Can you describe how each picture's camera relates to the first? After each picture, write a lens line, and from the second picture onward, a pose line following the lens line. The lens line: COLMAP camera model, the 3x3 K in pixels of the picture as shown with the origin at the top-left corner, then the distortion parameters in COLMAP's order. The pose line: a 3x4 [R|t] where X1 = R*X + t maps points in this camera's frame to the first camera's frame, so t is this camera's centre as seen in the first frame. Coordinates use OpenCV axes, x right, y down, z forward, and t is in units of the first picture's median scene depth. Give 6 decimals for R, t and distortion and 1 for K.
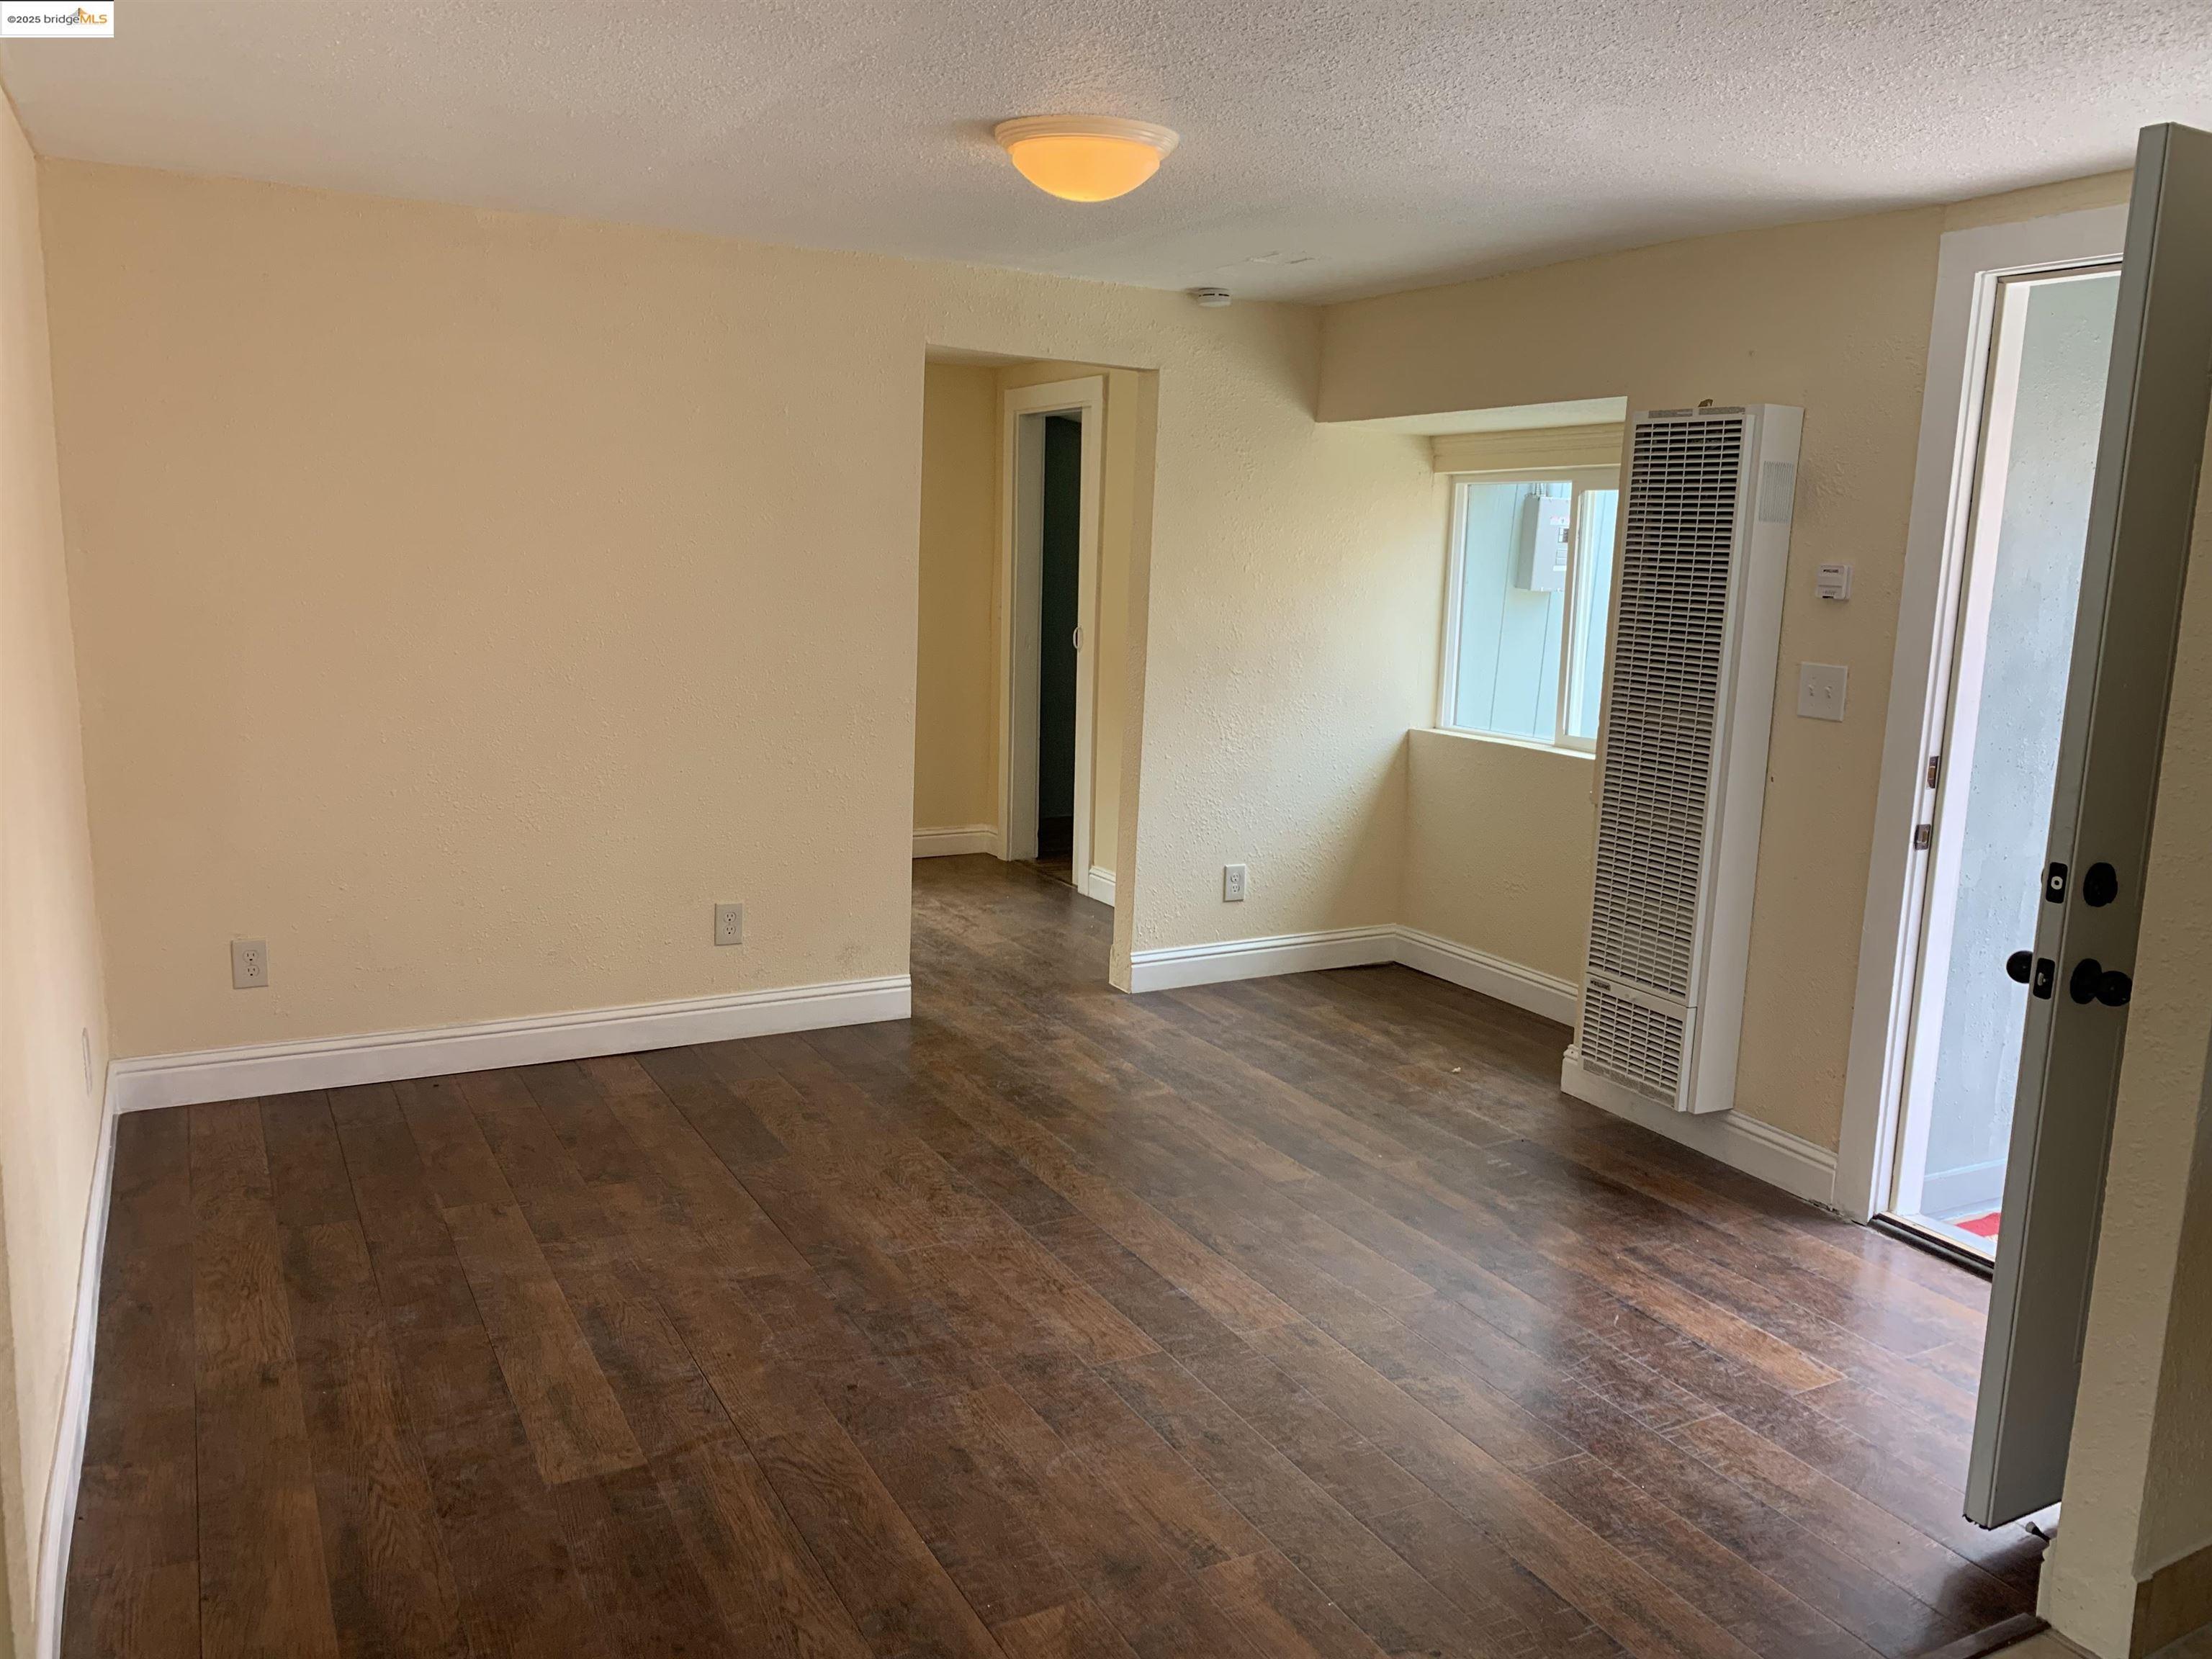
lens RADIAL K [[1709.3, 0, 1093.0], [0, 1709.3, 817.2], [0, 0, 1]] dist [0.018069, -0.018740]
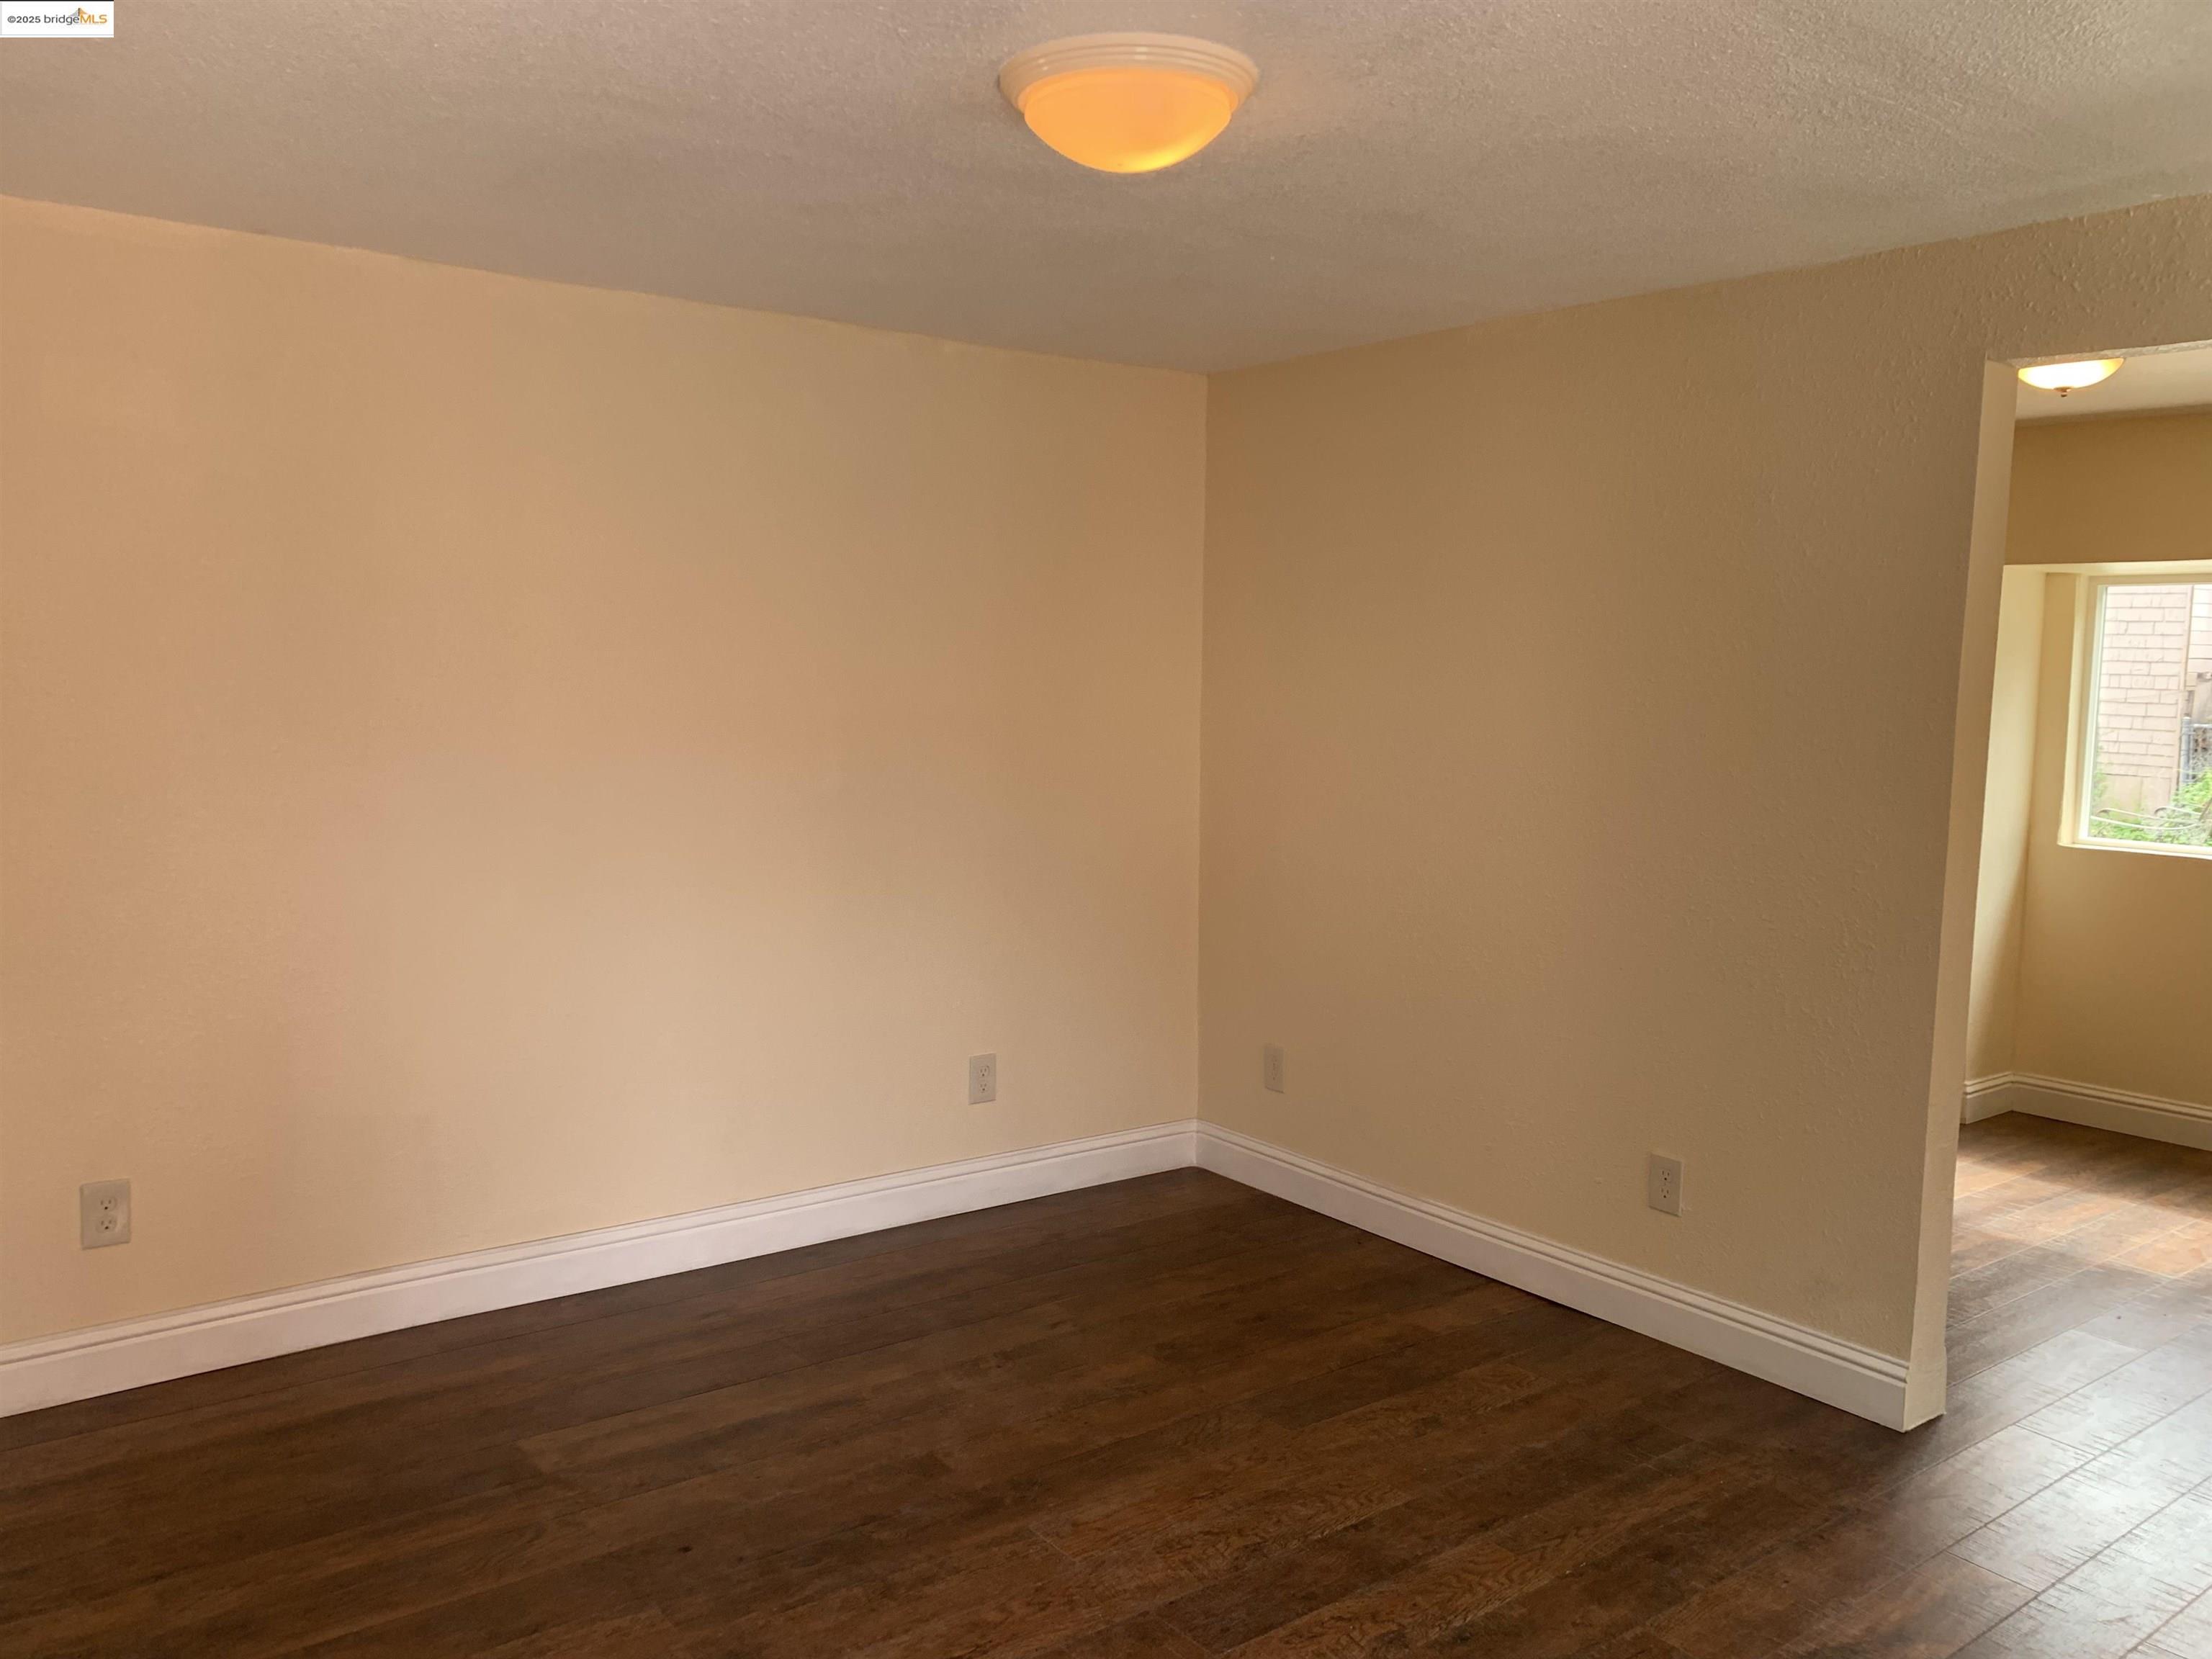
lens RADIAL K [[1709.3, 0, 1099.9], [0, 1709.3, 839.5], [0, 0, 1]] dist [0.018069, -0.018740]
pose [[0.166049, 0.081148, -0.982773, 0.597062], [-0.178856, 0.982557, 0.050910, -0.101130], [0.969762, 0.167322, 0.177666, 0.763269]]
